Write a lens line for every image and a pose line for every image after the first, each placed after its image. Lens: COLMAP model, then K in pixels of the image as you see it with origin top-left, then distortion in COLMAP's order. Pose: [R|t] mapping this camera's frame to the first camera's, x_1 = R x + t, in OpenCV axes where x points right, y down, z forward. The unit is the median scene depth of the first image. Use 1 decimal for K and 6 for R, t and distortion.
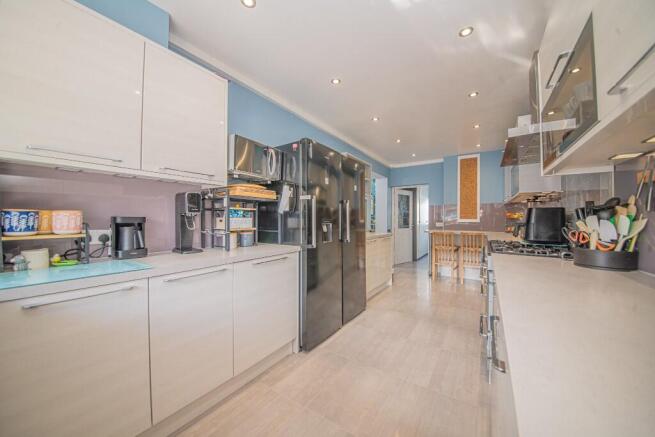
lens RADIAL K [[228.3, 0, 327.5], [0, 228.3, 218.5], [0, 0, 1]] dist [0.000261, 0.000012]
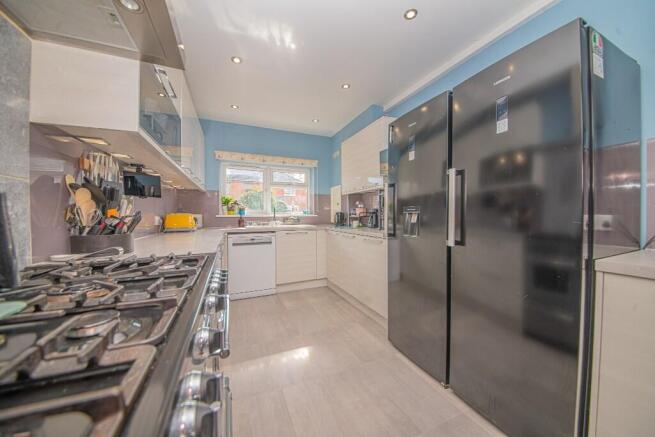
lens RADIAL K [[217.3, 0, 327.5], [0, 217.3, 218.5], [0, 0, 1]] dist [0.000186, -0.000014]
pose [[-0.519506, 0.010180, -0.854406, 0.930814], [0.003408, 0.999946, 0.009842, 0.044878], [0.854460, 0.002201, -0.519513, 1.379936]]
